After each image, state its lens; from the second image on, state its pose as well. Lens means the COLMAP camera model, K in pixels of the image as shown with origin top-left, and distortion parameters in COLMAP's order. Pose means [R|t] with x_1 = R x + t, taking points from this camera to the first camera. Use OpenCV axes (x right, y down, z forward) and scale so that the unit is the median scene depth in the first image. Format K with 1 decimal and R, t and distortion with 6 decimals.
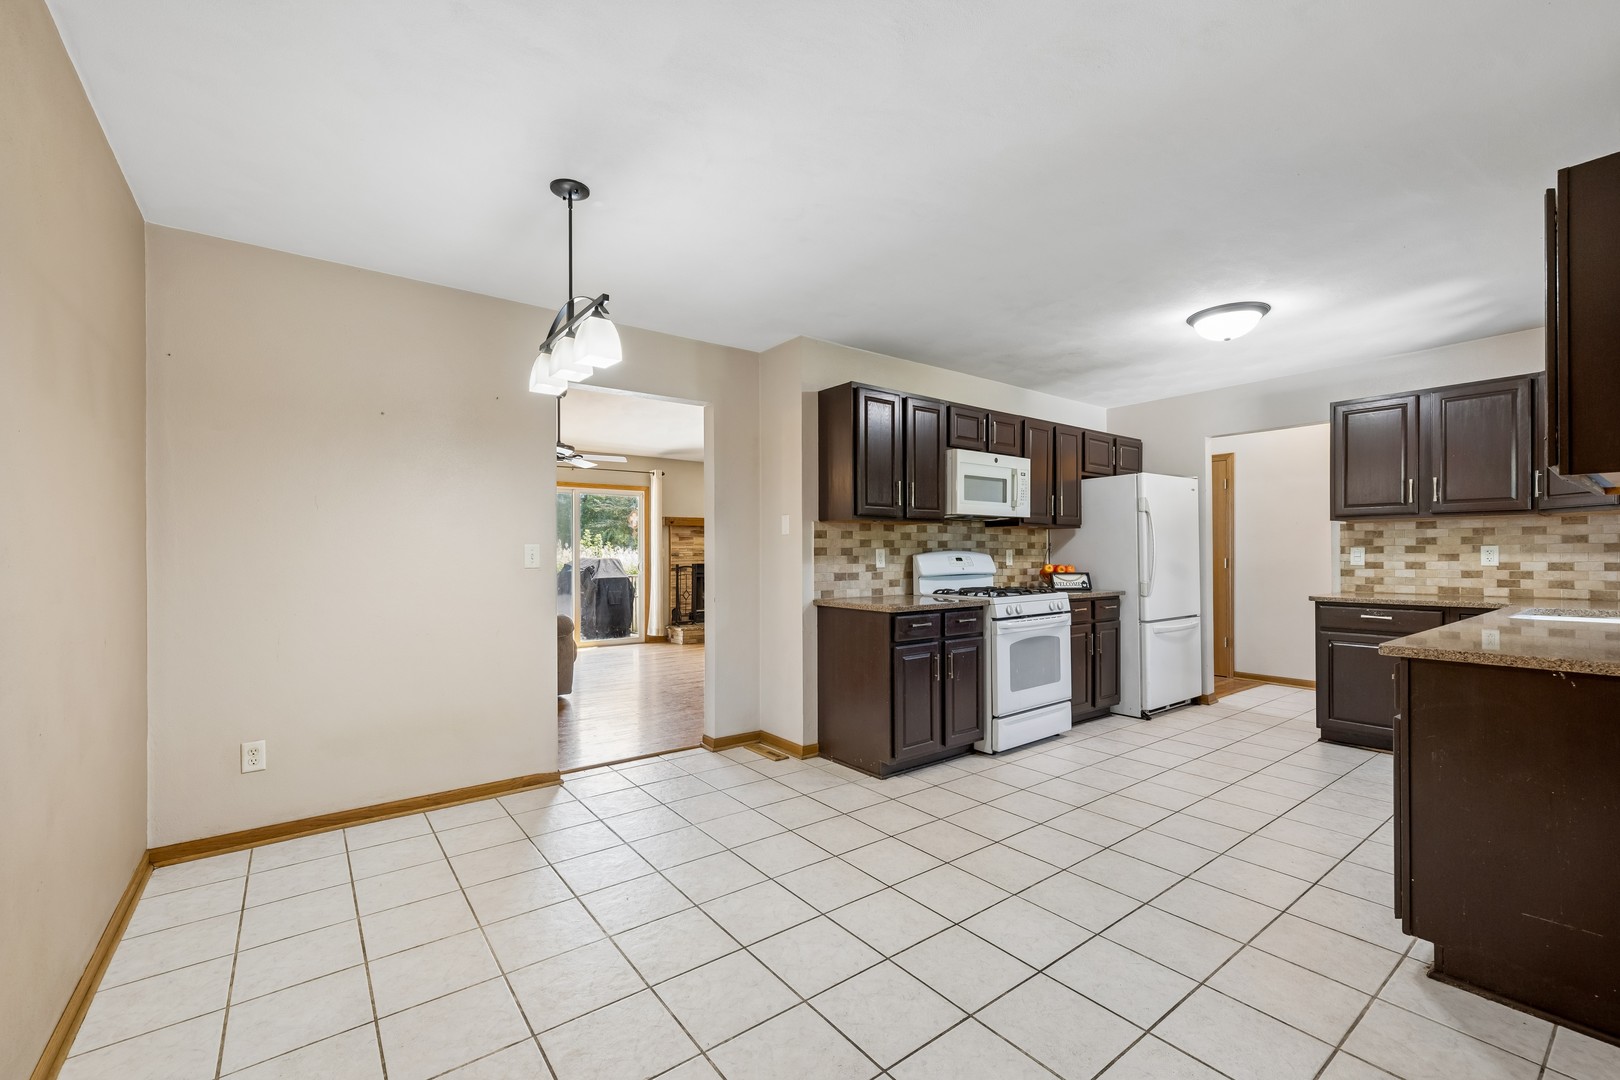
lens RADIAL K [[672.1, 0, 803.9], [0, 672.1, 548.0], [0, 0, 1]] dist [0.004429, 0.000252]
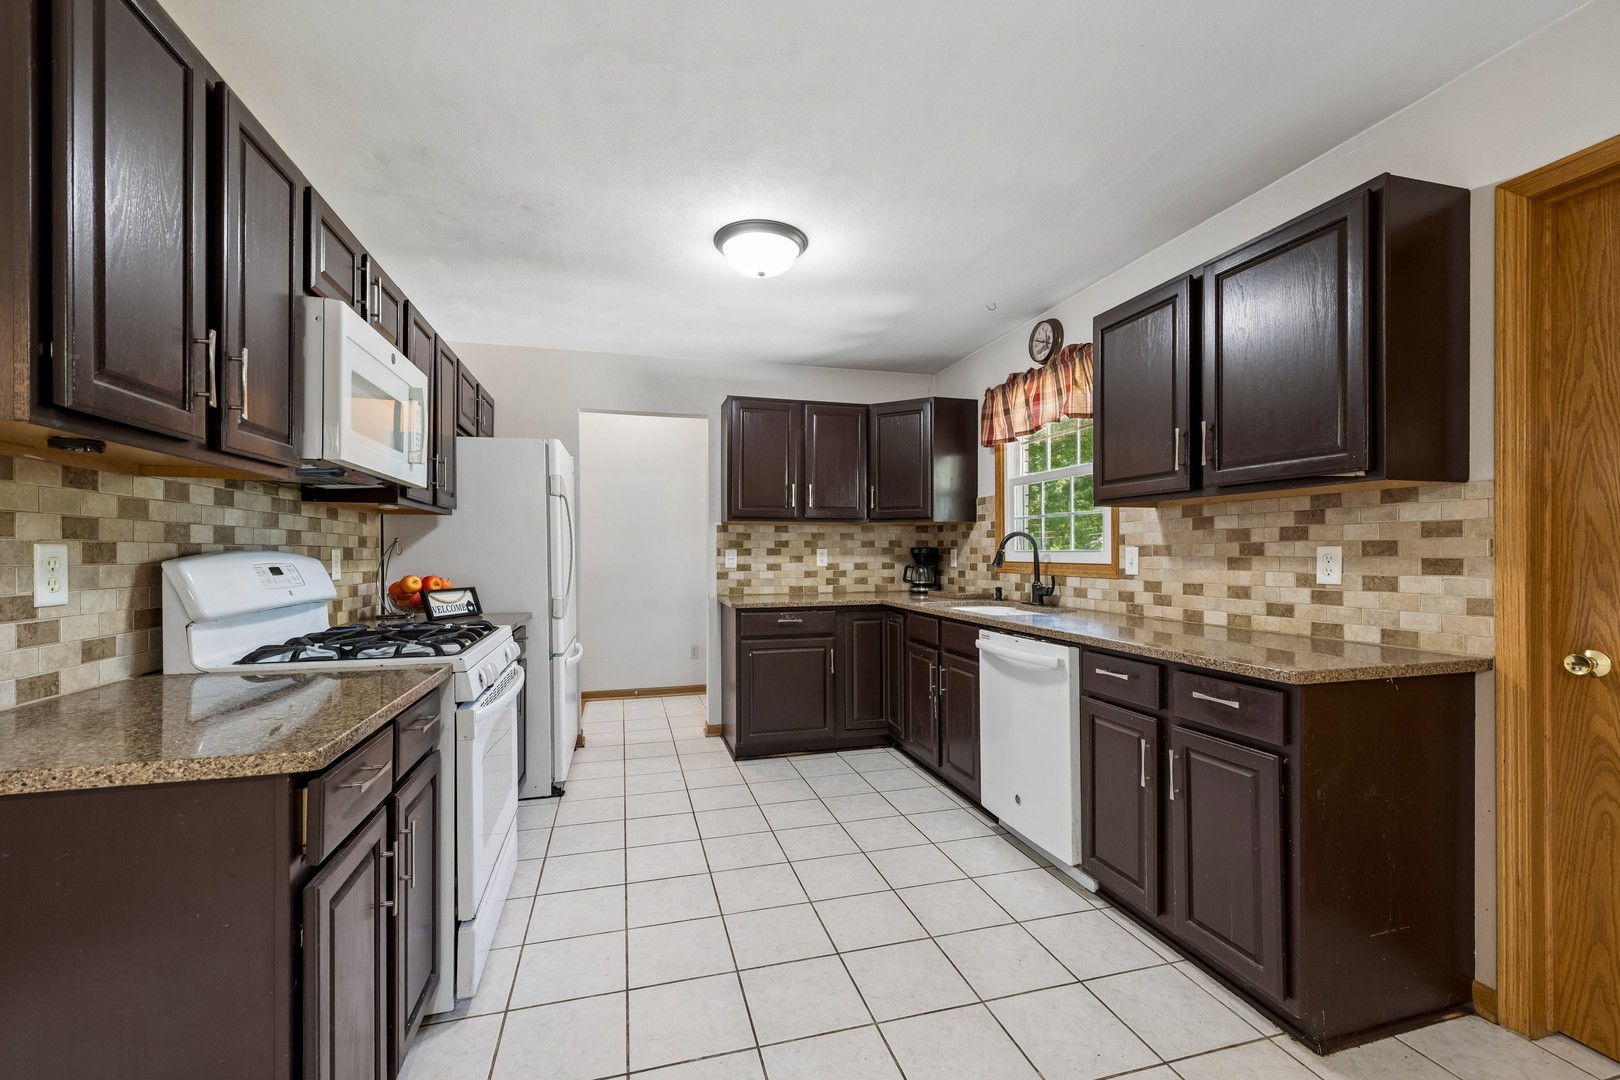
lens RADIAL K [[672.1, 0, 811.4], [0, 672.1, 549.0], [0, 0, 1]] dist [0.004429, 0.000252]
pose [[0.364926, 0.007628, 0.931005, -0.045298], [-0.007302, 0.999959, -0.005331, 0.002831], [-0.931008, -0.004853, 0.364967, 0.555665]]
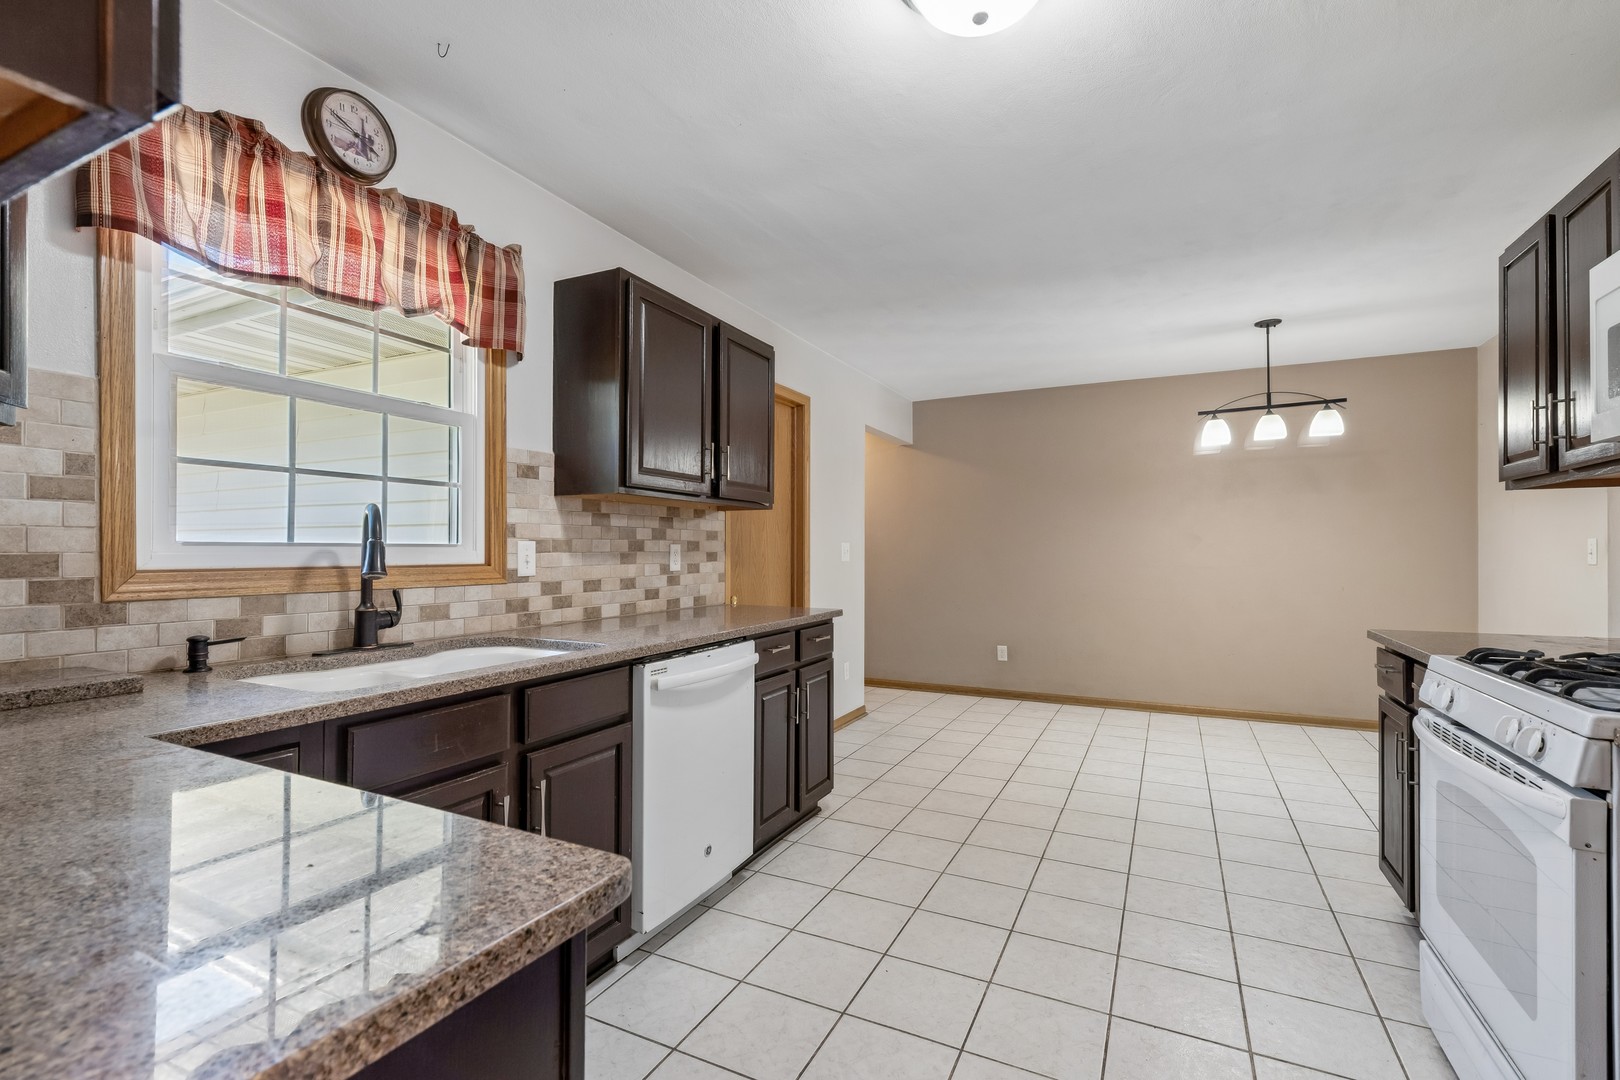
lens RADIAL K [[672.1, 0, 822.5], [0, 672.1, 552.8], [0, 0, 1]] dist [0.004429, 0.000252]
pose [[-0.903041, 0.003711, -0.429539, 0.697899], [0.005008, 0.999986, -0.001889, 0.006417], [0.429526, -0.003856, -0.903046, 1.068012]]
